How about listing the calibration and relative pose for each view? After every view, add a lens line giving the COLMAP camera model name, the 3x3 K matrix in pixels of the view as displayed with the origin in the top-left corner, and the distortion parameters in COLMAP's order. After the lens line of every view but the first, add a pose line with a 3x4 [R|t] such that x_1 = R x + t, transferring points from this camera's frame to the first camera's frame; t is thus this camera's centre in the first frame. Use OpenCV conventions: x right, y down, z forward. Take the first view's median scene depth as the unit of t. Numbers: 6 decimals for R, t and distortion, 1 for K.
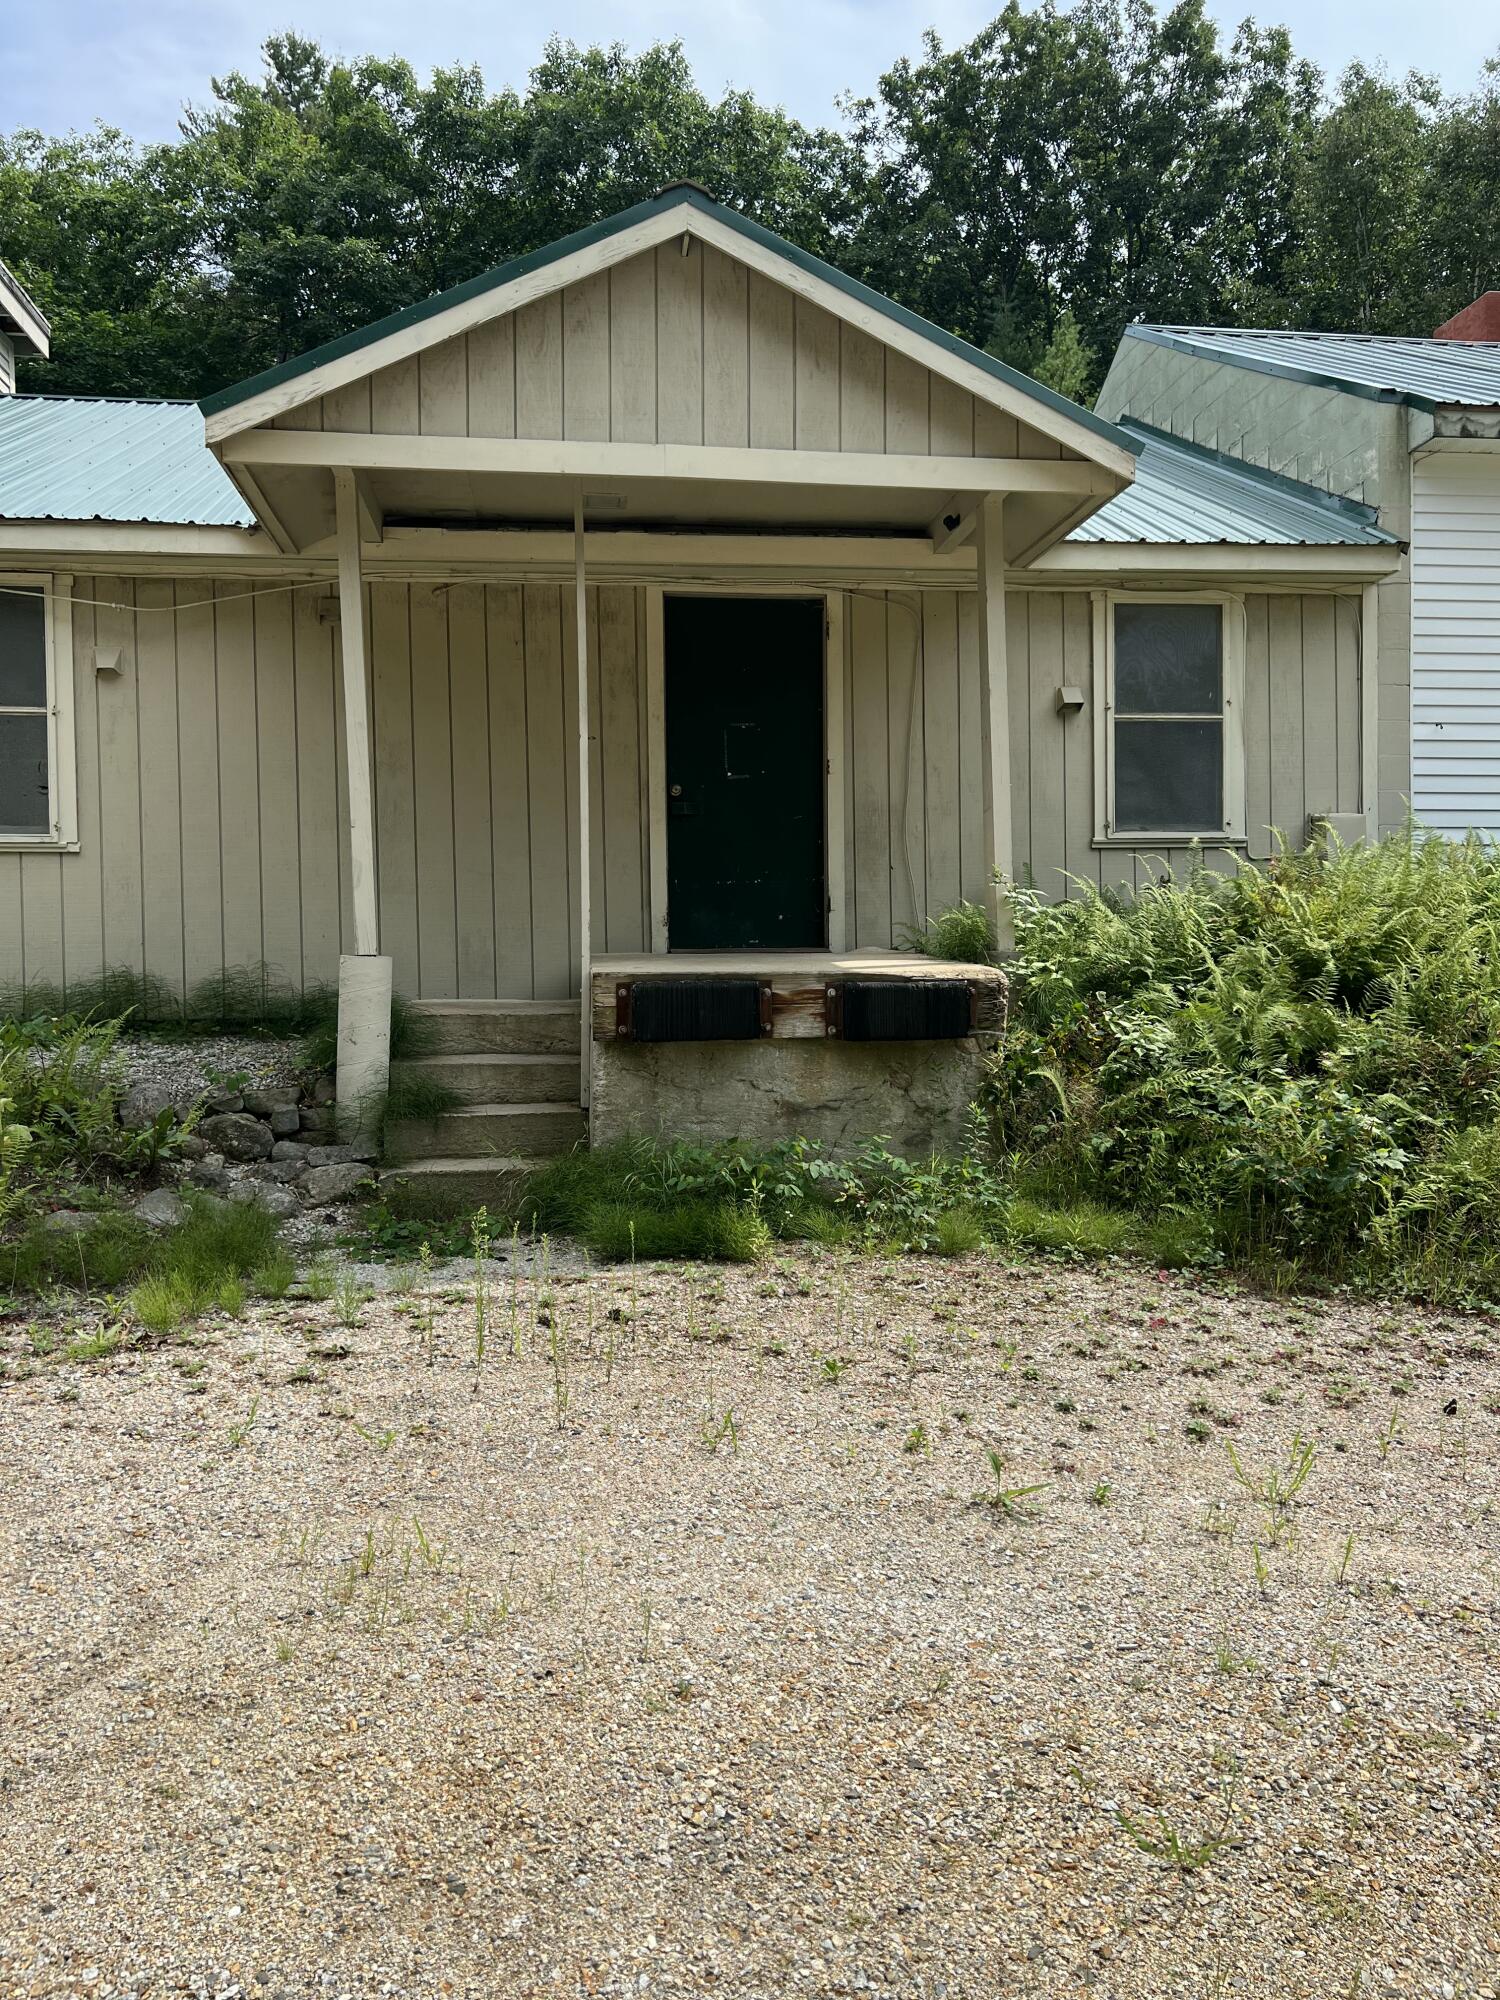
lens RADIAL K [[1506.1, 0, 750.3], [0, 1506.1, 998.7], [0, 0, 1]] dist [-0.007759, -0.001978]
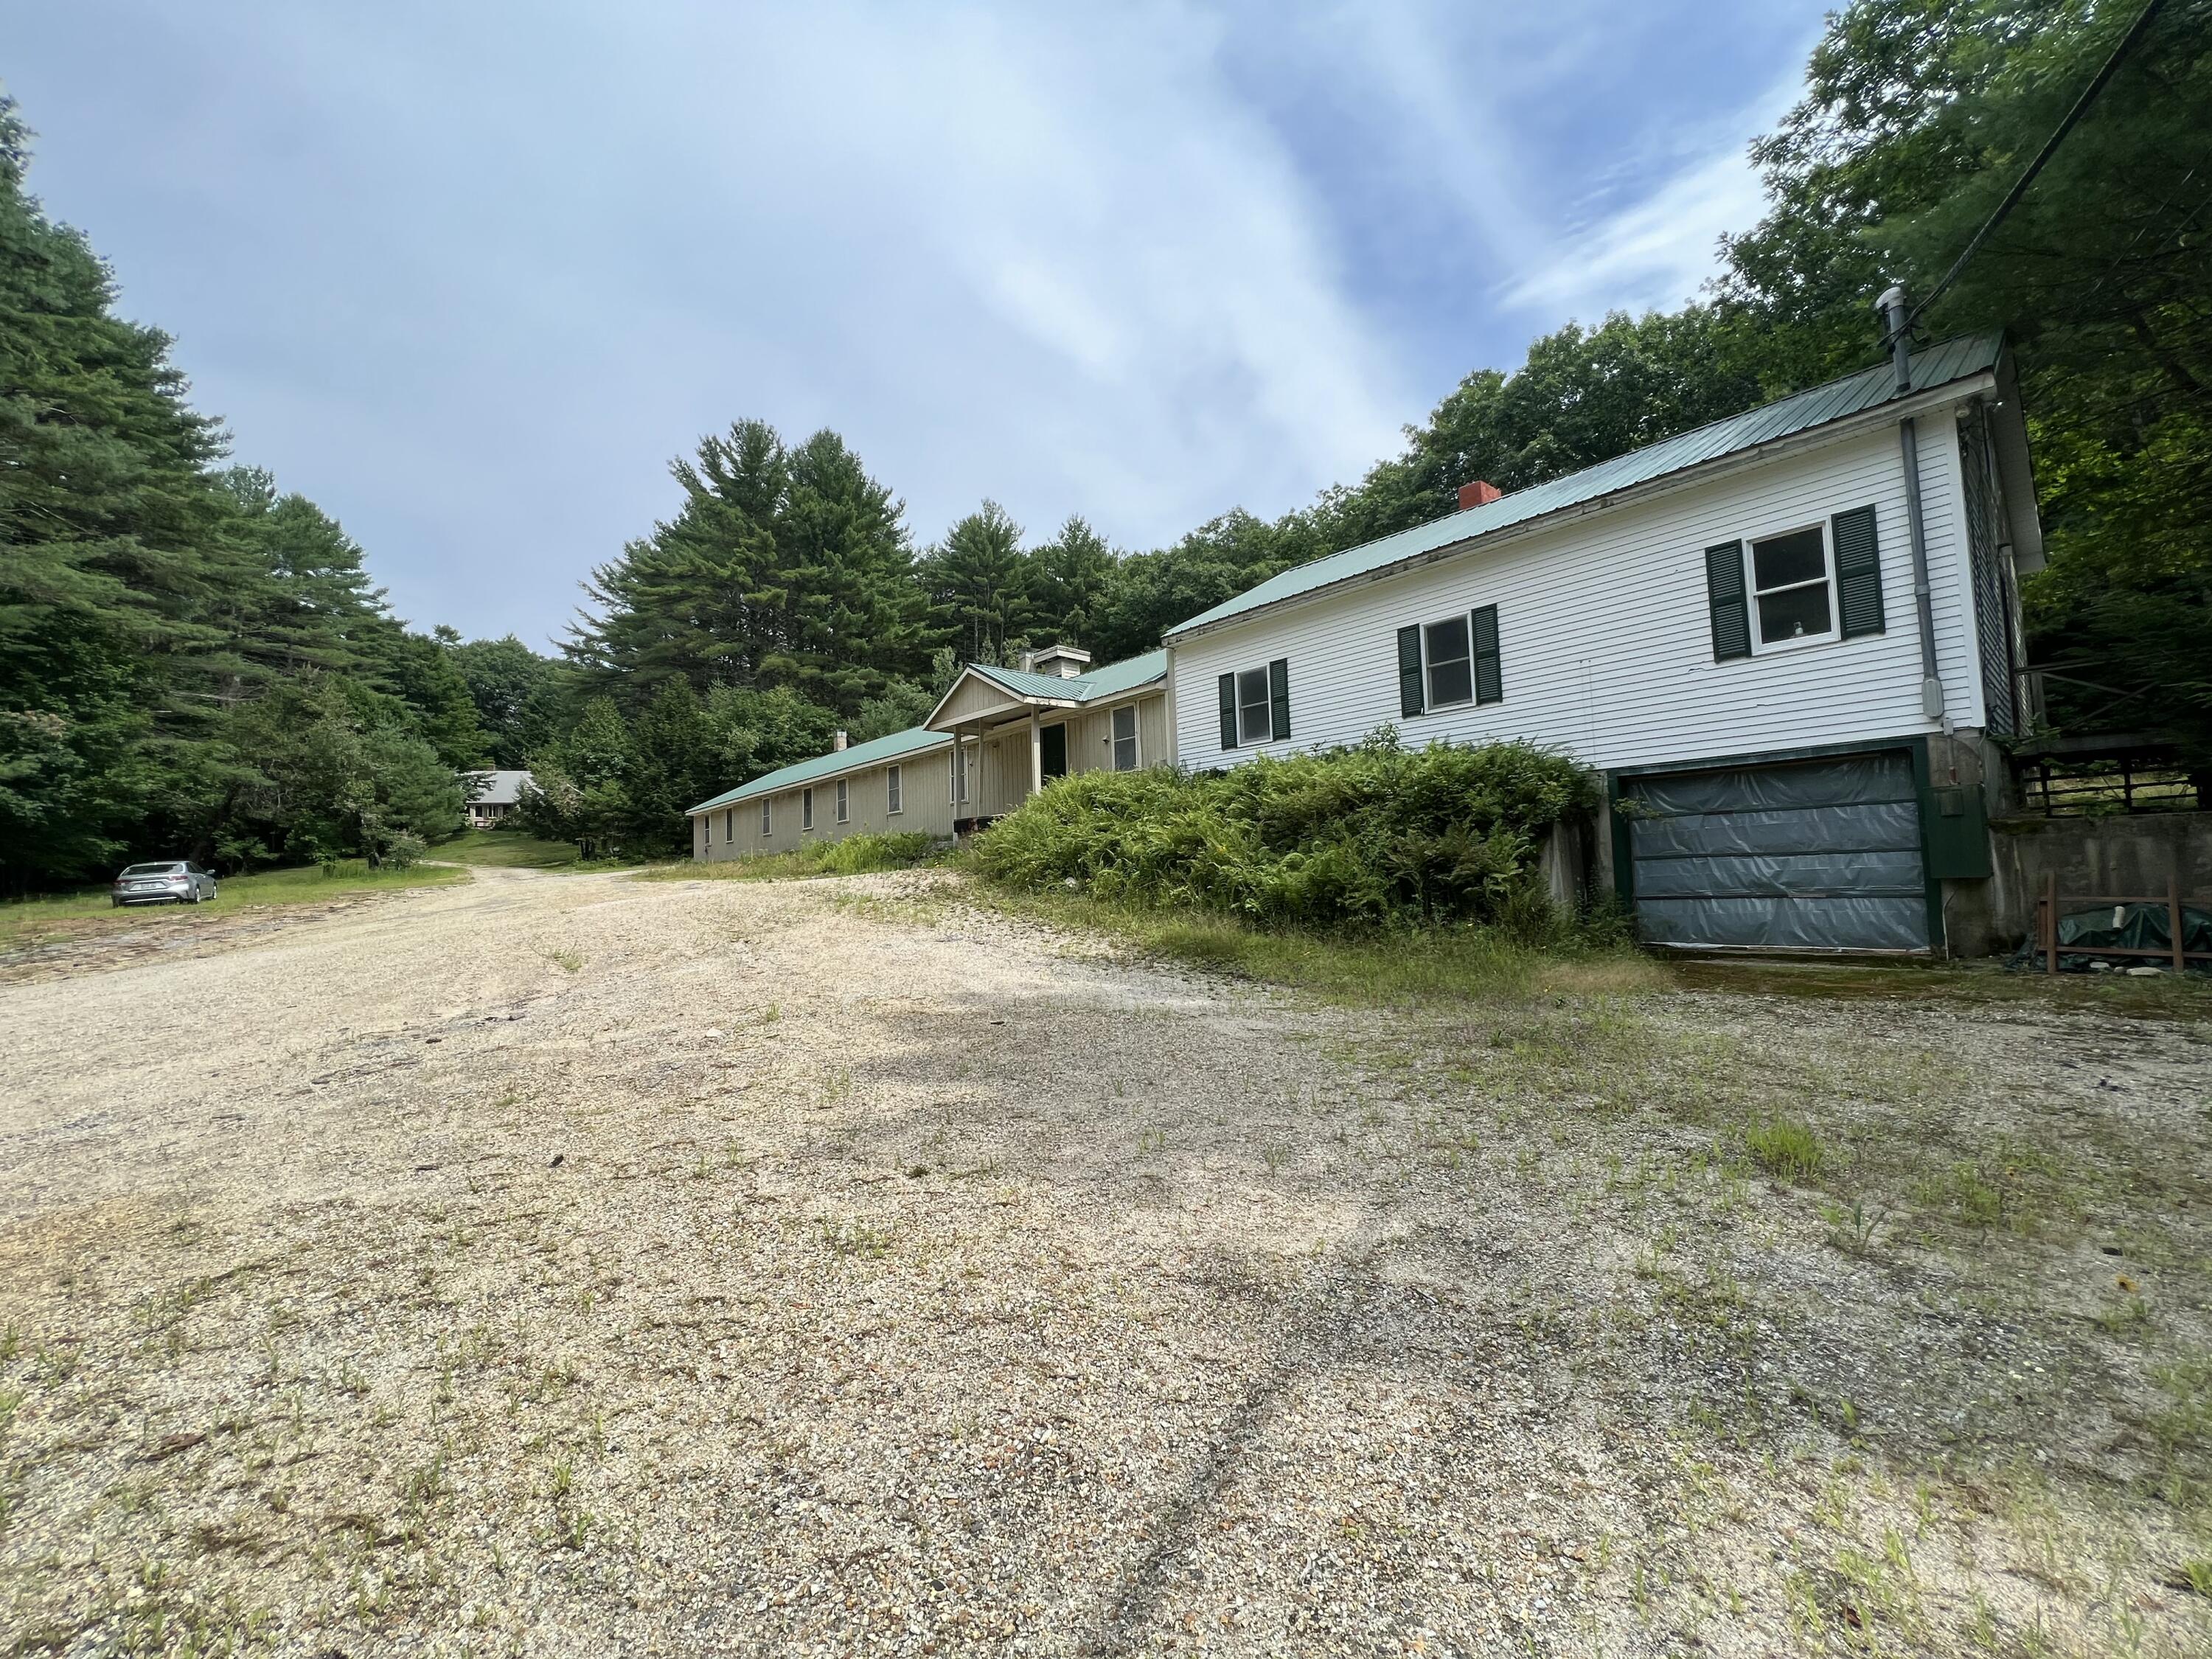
lens RADIAL K [[886.5, 0, 1104.4], [0, 886.5, 829.7], [0, 0, 1]] dist [0.000308, 0.000009]
pose [[0.562969, -0.054333, -0.824690, 1.980990], [0.011447, 0.998254, -0.057953, 0.151556], [0.826399, 0.023186, 0.562608, -0.225999]]
